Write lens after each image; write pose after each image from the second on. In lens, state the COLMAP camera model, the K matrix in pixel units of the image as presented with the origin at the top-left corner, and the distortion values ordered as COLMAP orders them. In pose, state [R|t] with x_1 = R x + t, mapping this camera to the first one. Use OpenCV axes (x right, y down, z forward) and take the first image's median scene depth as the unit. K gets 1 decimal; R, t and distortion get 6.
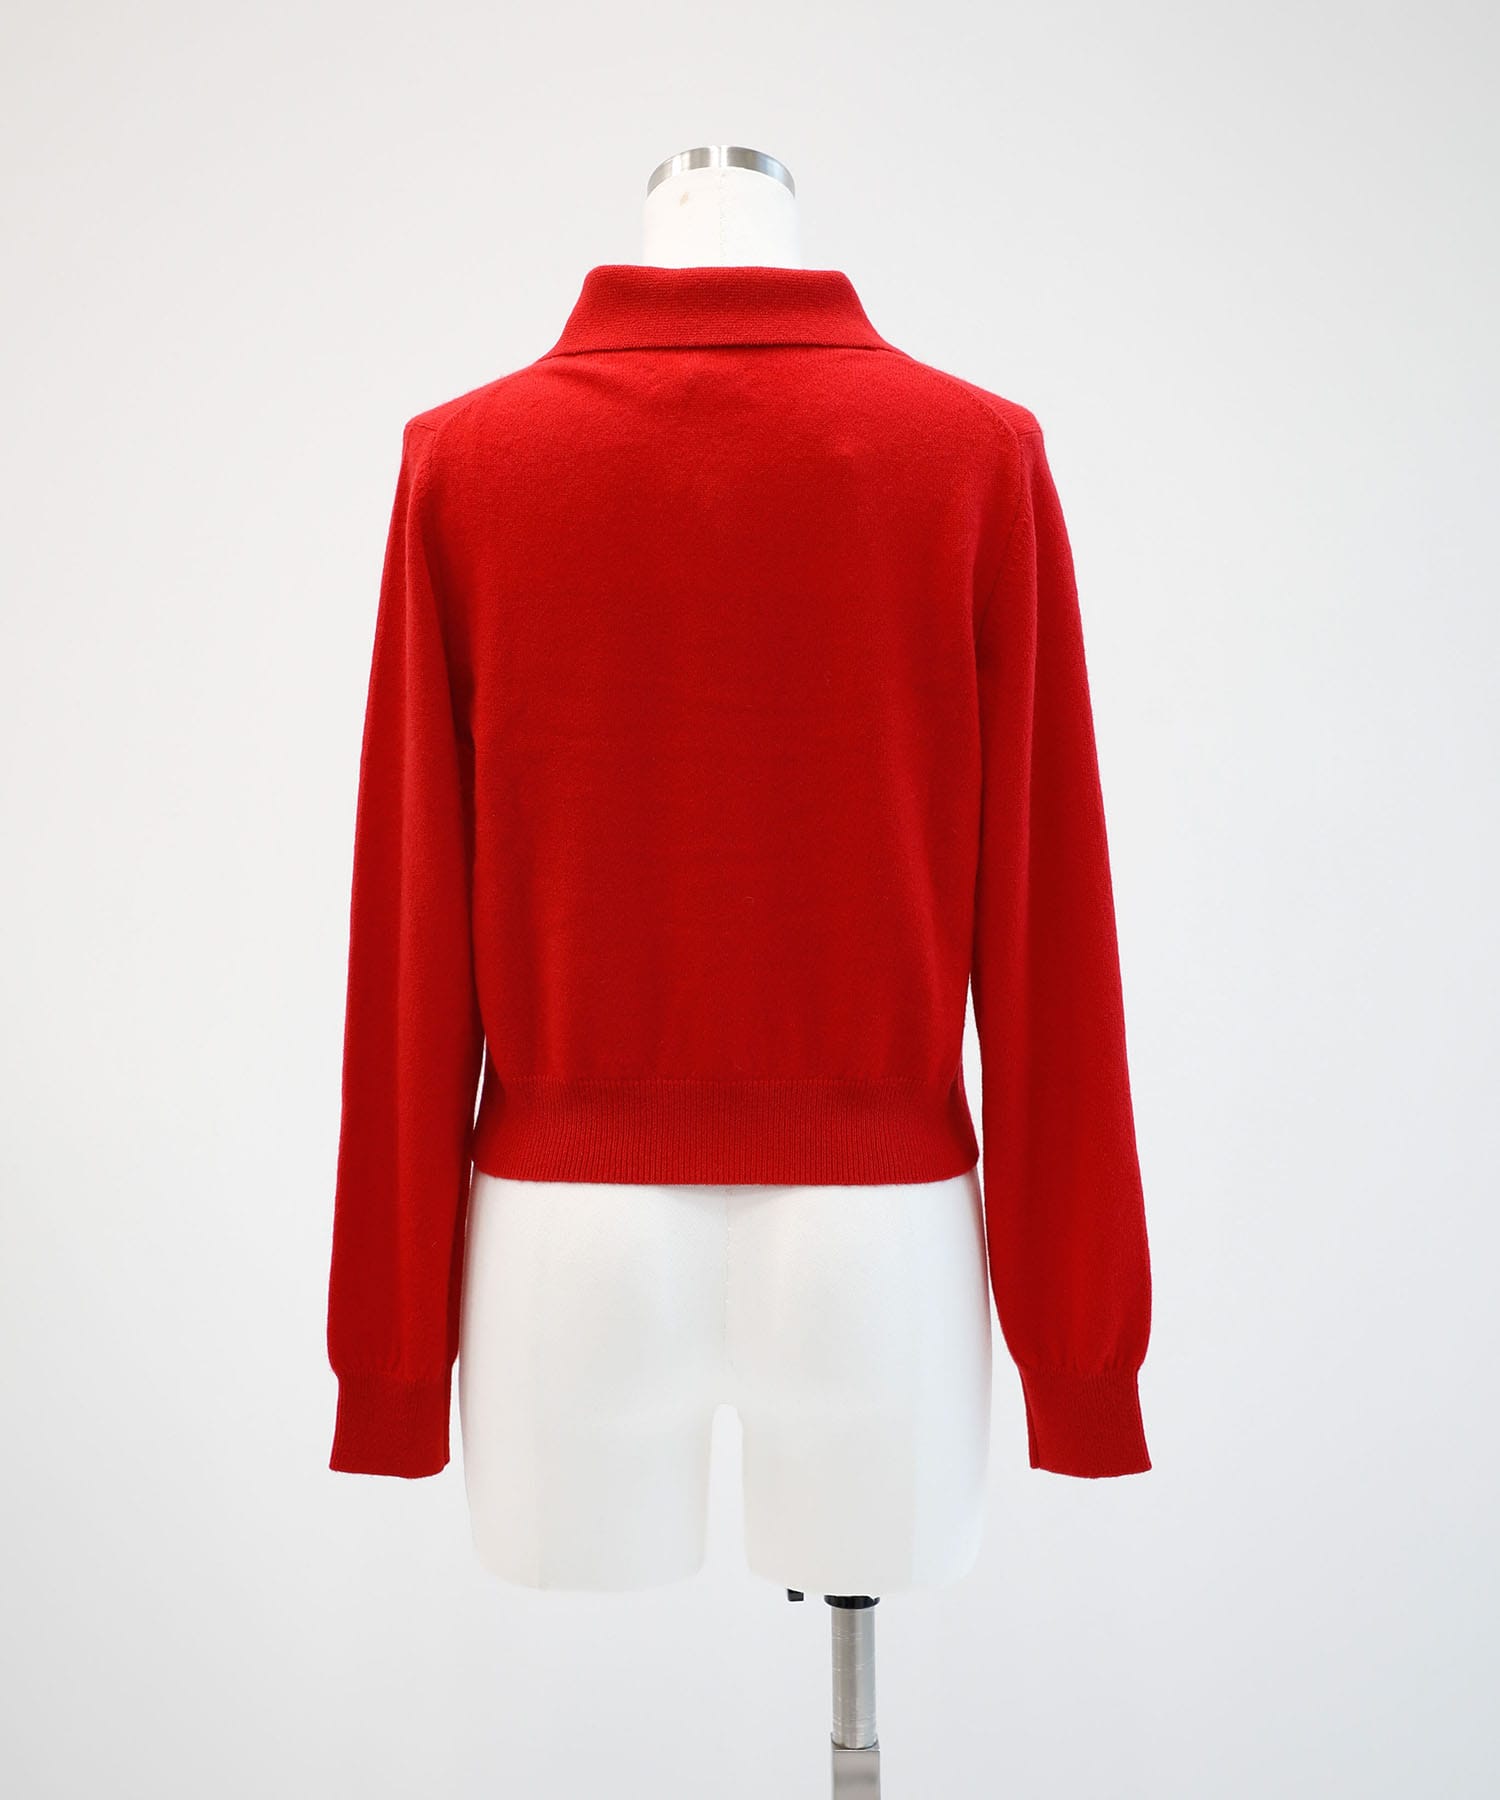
lens RADIAL K [[2383.0, 0, 750.0], [0, 2383.0, 900.0], [0, 0, 1]] dist [0.005087, -0.031588]
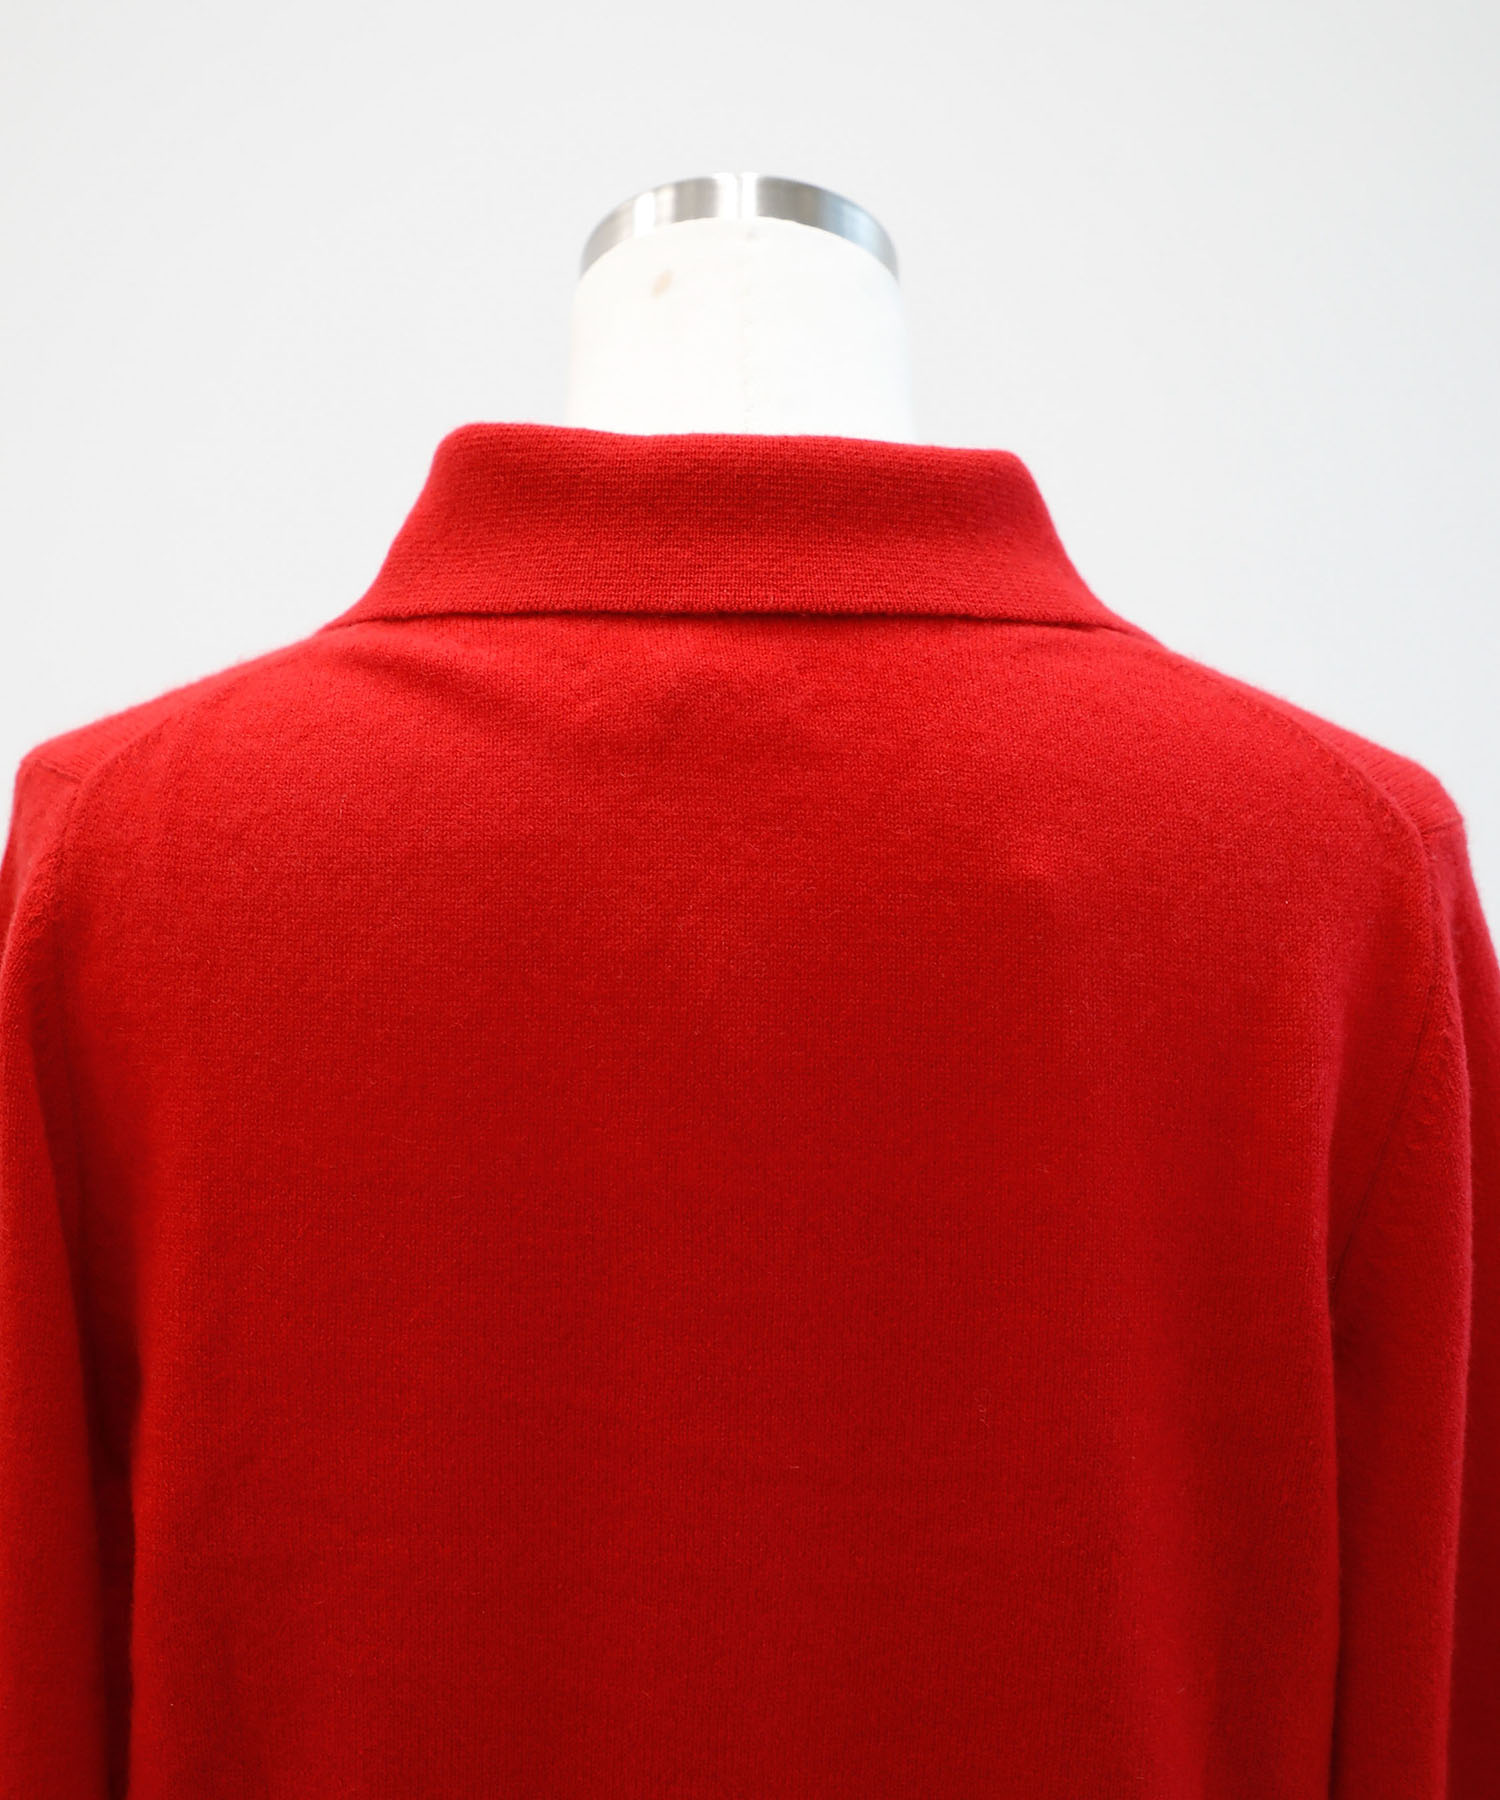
lens RADIAL K [[2857.0, 0, 750.0], [0, 2857.0, 900.0], [0, 0, 1]] dist [0.011717, 0.031343]
pose [[0.999202, 0.024522, 0.031515, -0.025873], [-0.021334, 0.994977, -0.097802, -0.129655], [-0.033755, 0.097051, 0.994707, 0.488315]]
